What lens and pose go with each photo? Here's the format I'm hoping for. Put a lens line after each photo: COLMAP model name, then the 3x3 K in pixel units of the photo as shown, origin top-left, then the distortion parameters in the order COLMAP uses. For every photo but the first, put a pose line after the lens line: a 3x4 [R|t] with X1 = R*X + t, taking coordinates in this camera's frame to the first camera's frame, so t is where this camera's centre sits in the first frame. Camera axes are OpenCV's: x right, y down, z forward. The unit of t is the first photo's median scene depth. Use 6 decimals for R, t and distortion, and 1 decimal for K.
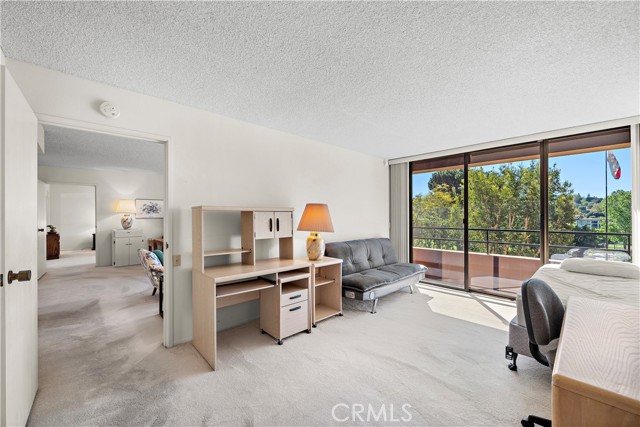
lens RADIAL K [[255.9, 0, 318.5], [0, 255.9, 212.9], [0, 0, 1]] dist [-0.001723, -0.000158]
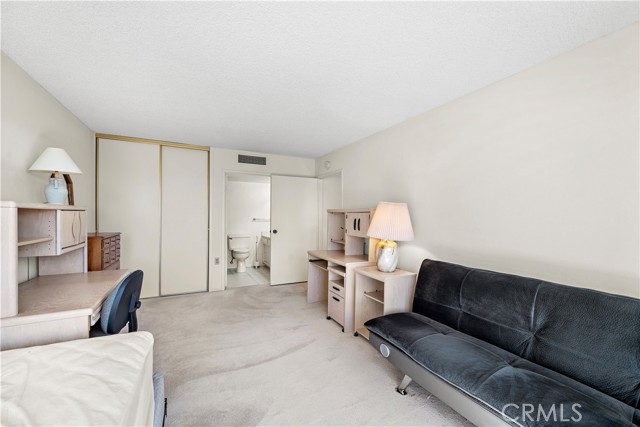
lens RADIAL K [[255.9, 0, 322.0], [0, 255.9, 214.9], [0, 0, 1]] dist [-0.001723, -0.000158]
pose [[-0.266789, 0.002295, -0.963752, 0.977496], [0.000863, 0.999997, 0.002143, 0.003130], [0.963755, -0.000260, -0.266790, 1.204183]]
